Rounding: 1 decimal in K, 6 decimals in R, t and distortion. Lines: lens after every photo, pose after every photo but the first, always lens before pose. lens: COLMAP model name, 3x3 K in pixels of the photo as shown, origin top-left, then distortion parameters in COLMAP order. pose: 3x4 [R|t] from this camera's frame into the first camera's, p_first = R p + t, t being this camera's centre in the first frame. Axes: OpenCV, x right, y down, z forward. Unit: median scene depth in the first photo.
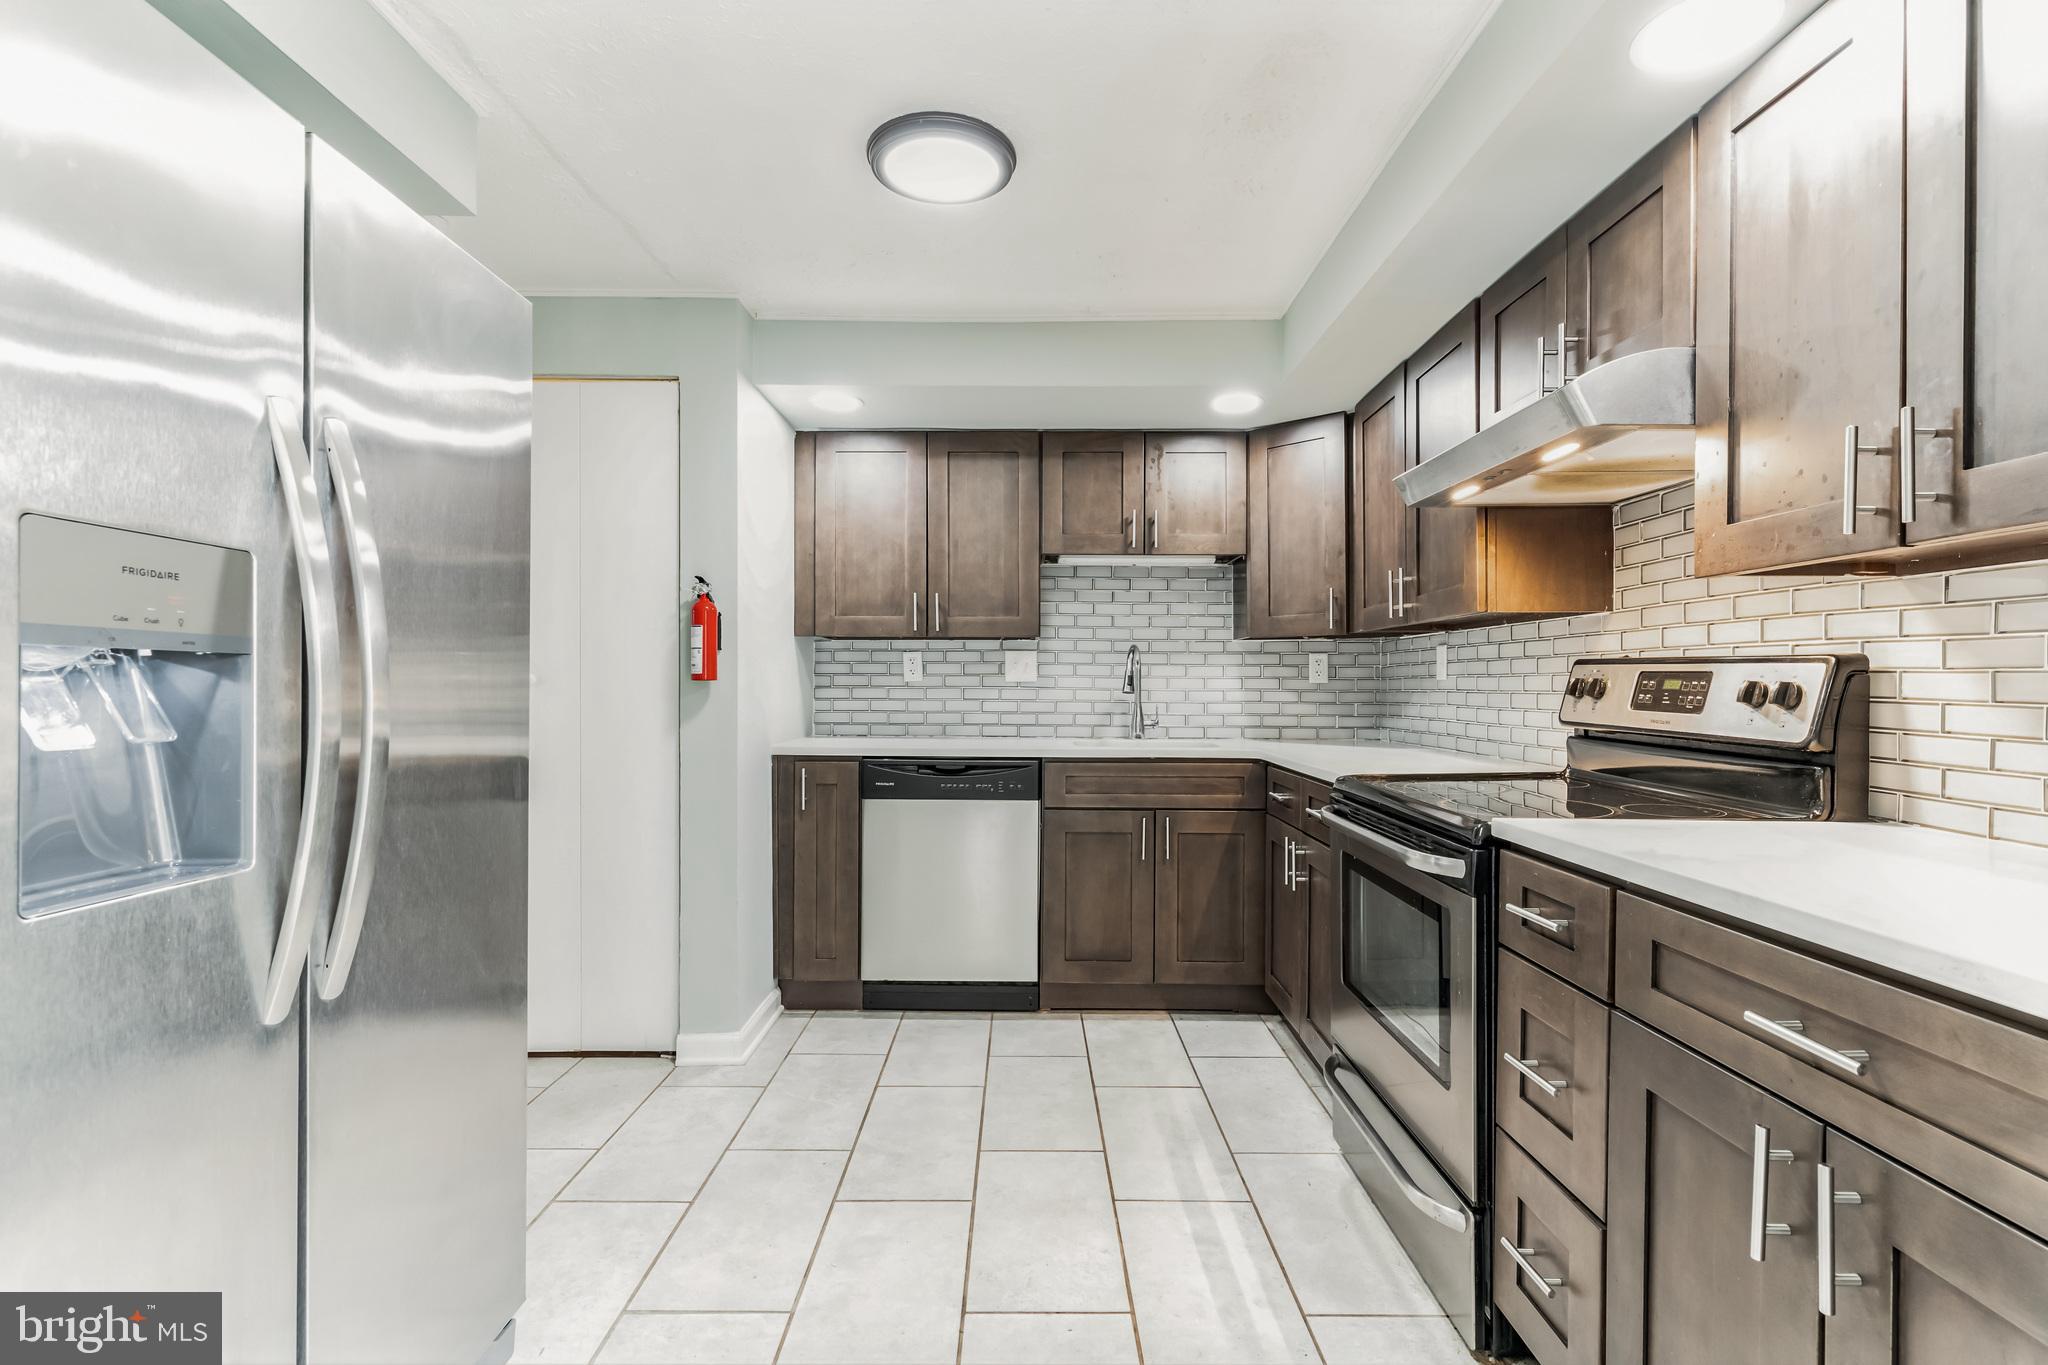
lens RADIAL K [[985.6, 0, 1022.3], [0, 985.6, 687.4], [0, 0, 1]] dist [0.000488, -0.000710]
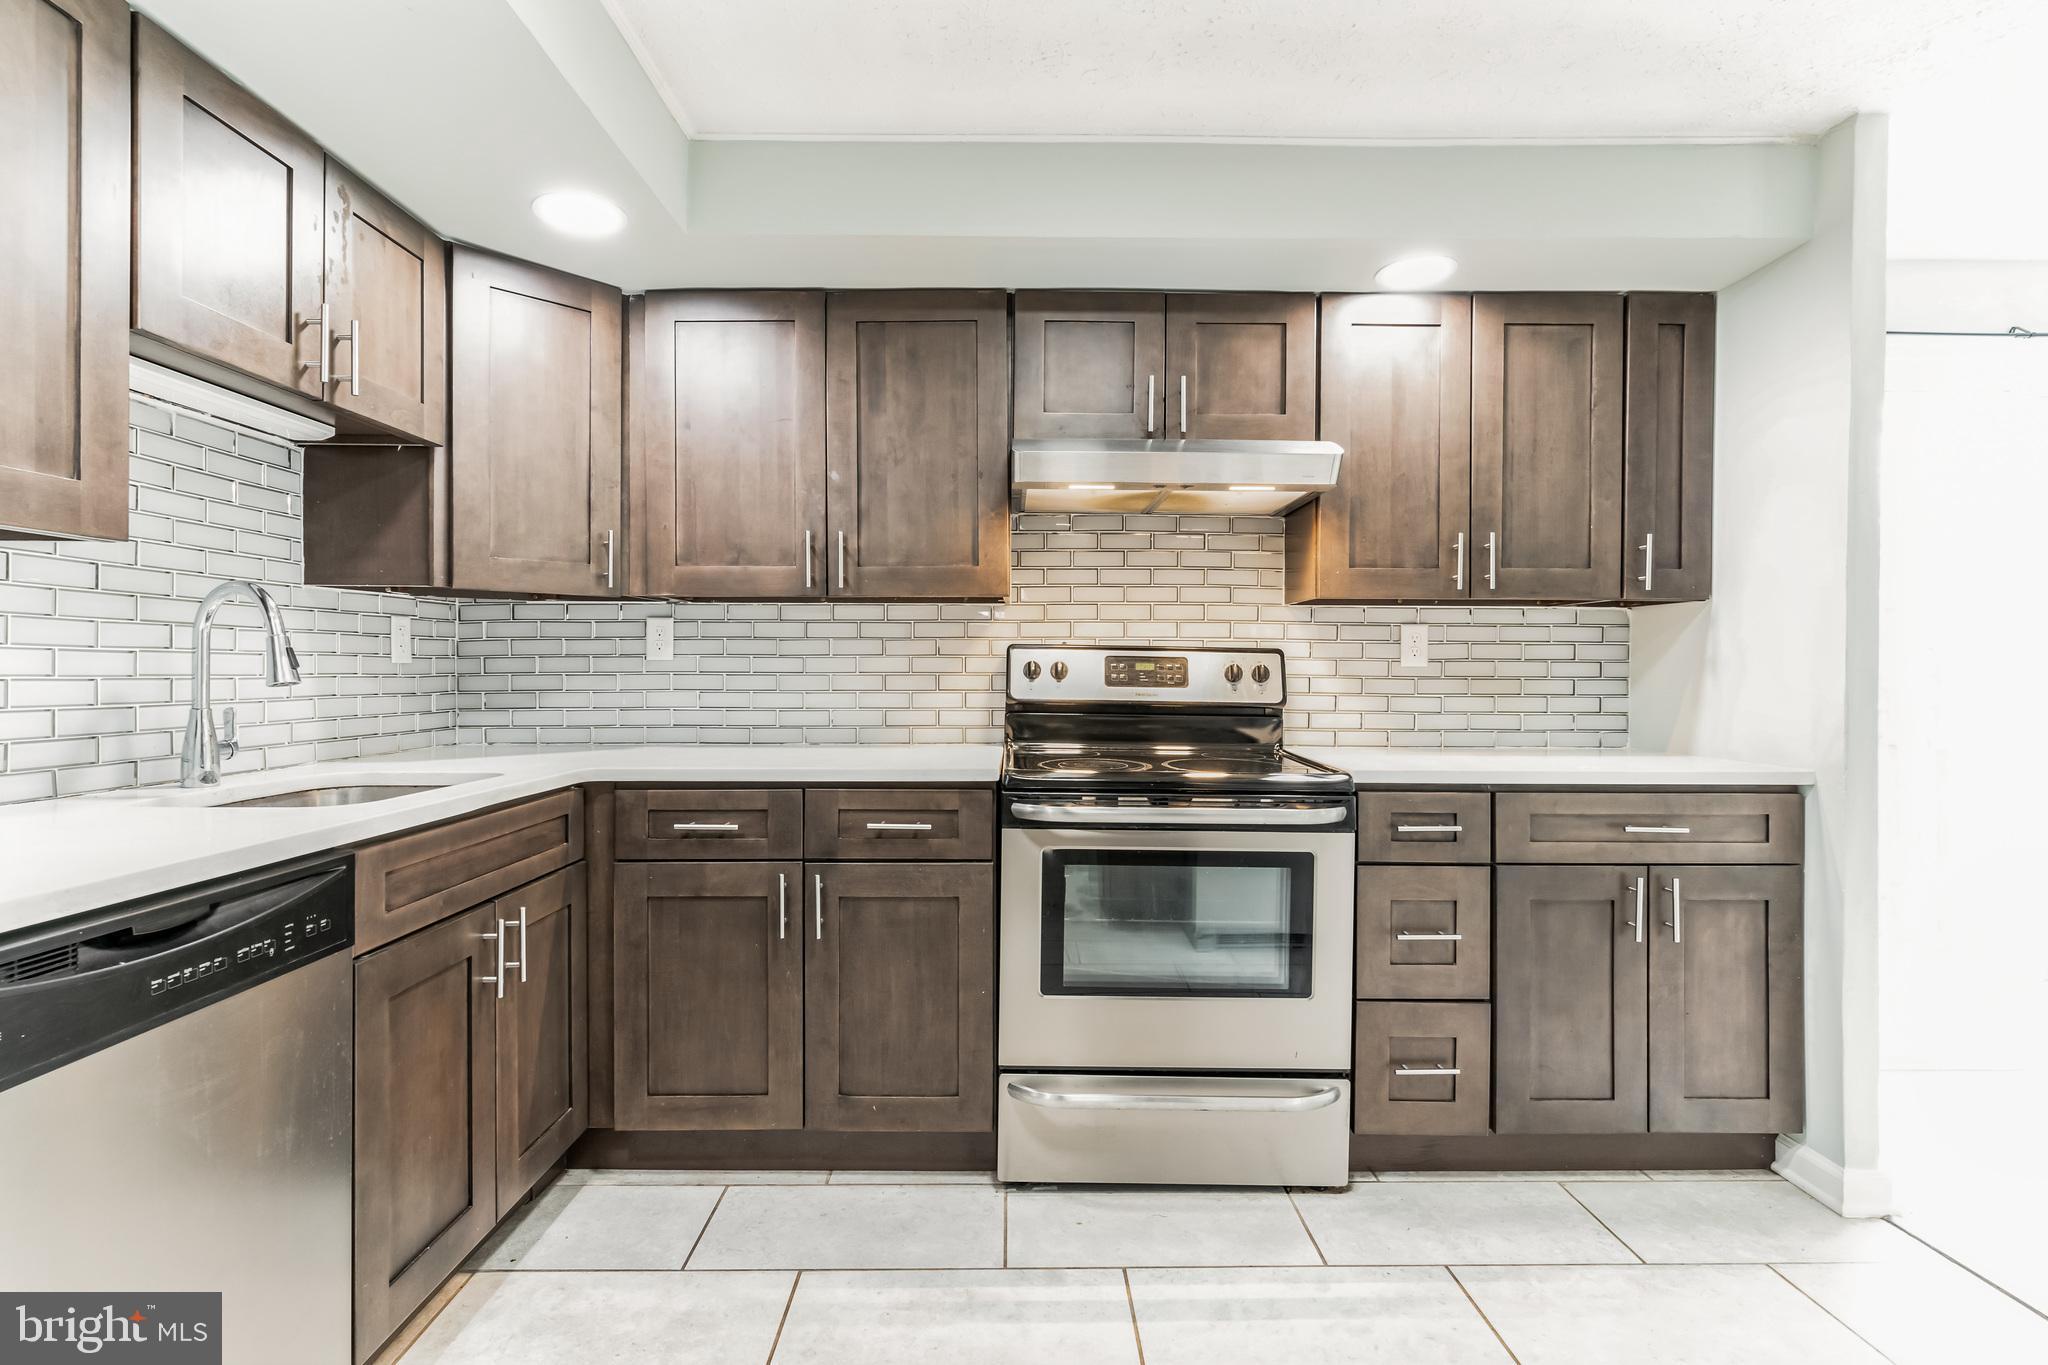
lens RADIAL K [[985.6, 0, 1026.2], [0, 985.6, 669.2], [0, 0, 1]] dist [0.000488, -0.000710]
pose [[-0.018659, -0.005919, 0.999808, -0.407050], [0.001235, 0.999982, 0.005943, -0.004524], [-0.999825, 0.001345, -0.018652, 0.718556]]
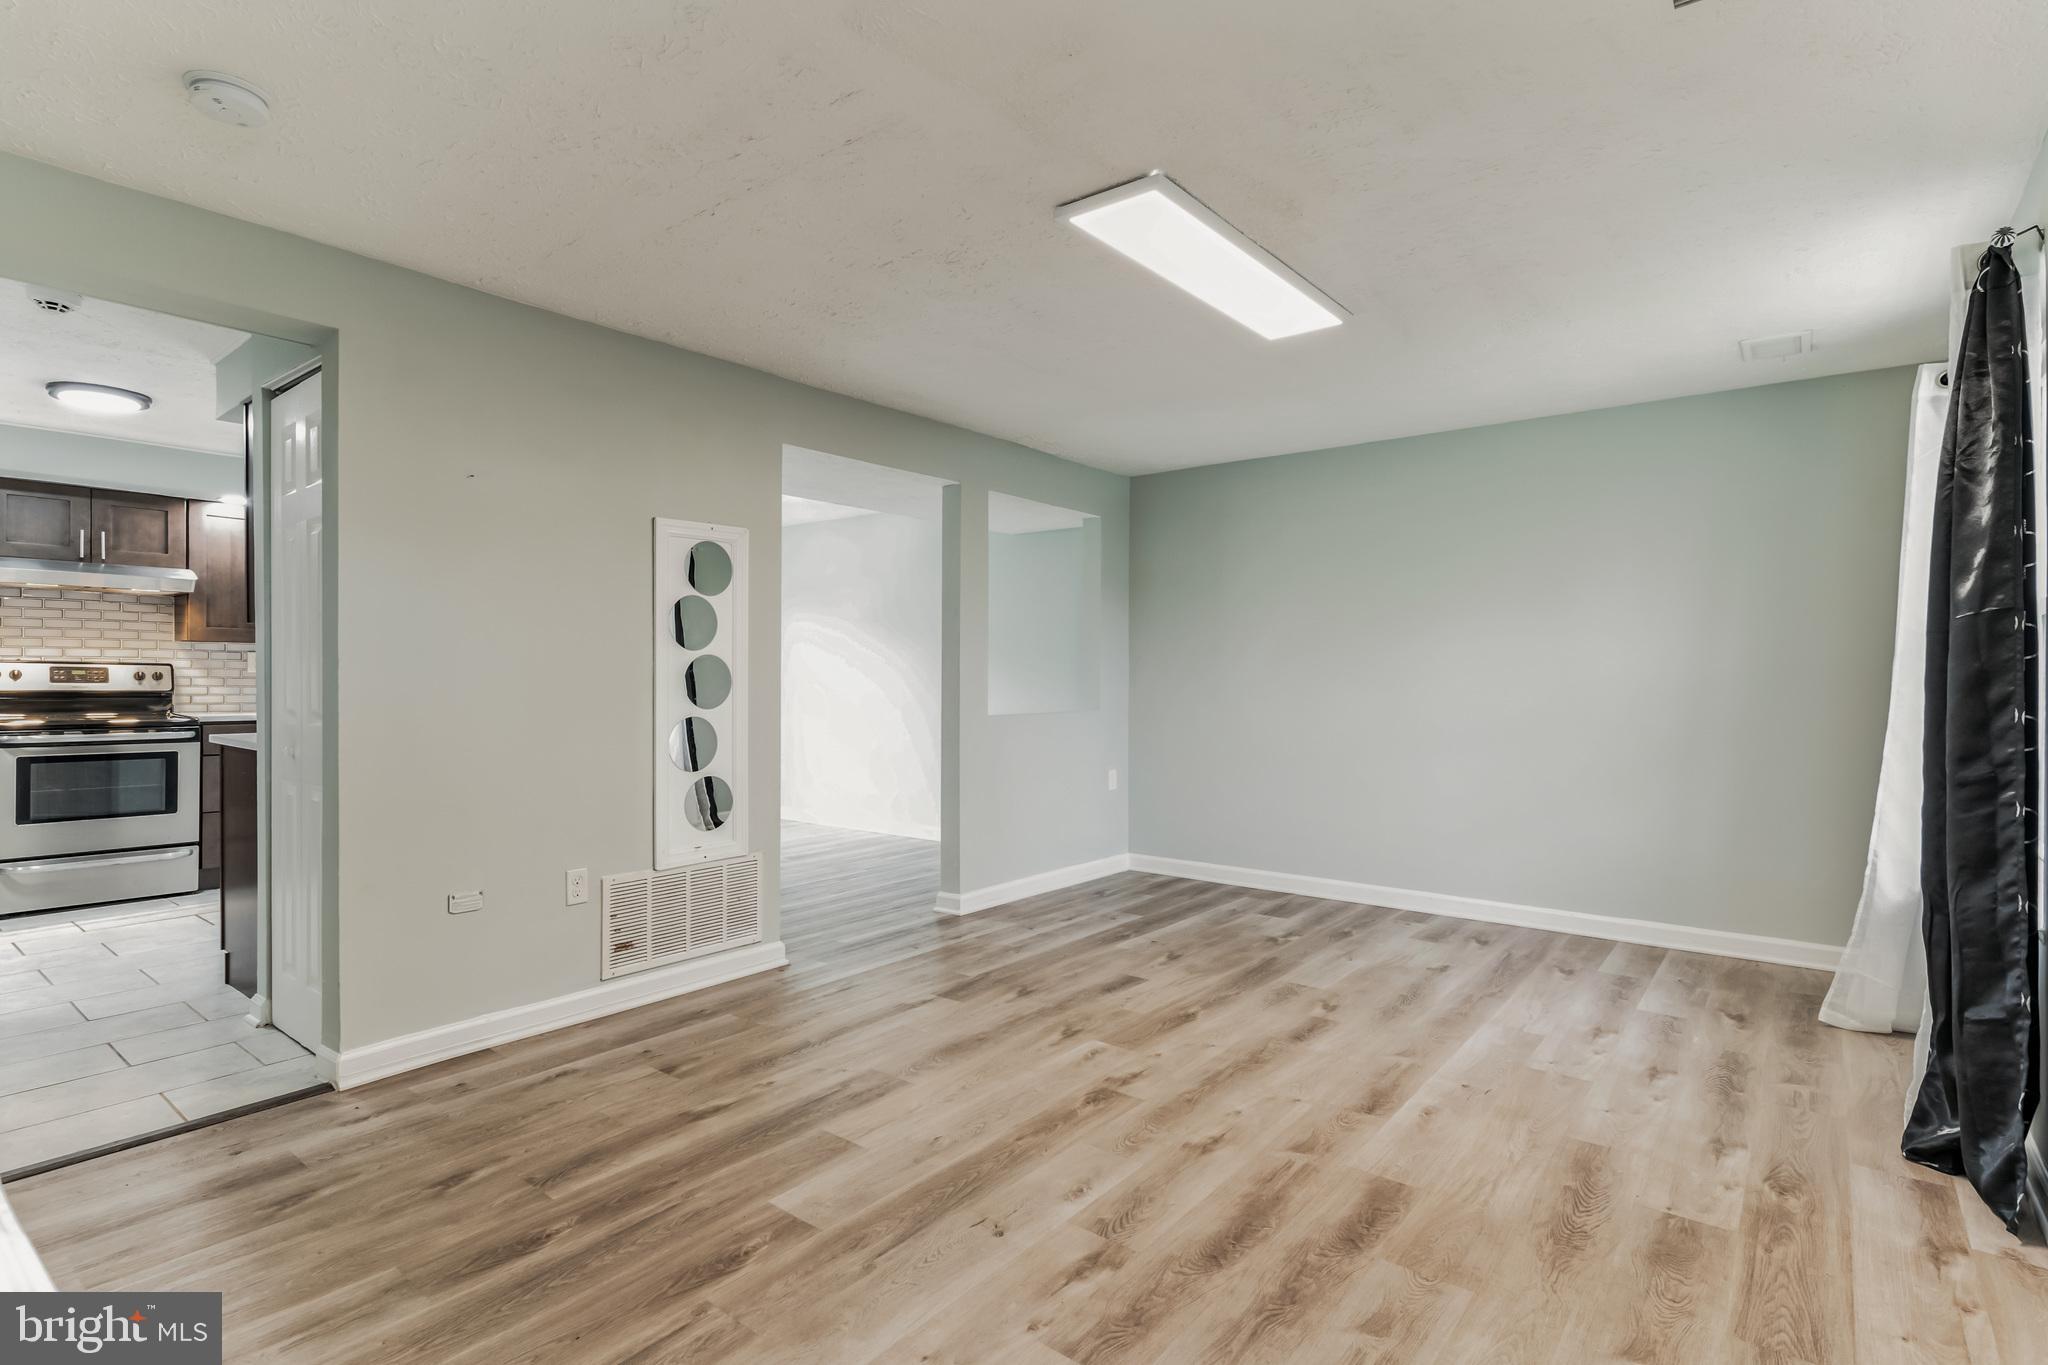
lens RADIAL K [[985.6, 0, 1021.9], [0, 985.6, 685.0], [0, 0, 1]] dist [0.000488, -0.000710]
pose [[-0.789428, -0.012895, 0.613708, -1.717375], [-0.003686, 0.999861, 0.016268, -0.012533], [-0.613832, 0.010580, -0.789366, 0.917871]]
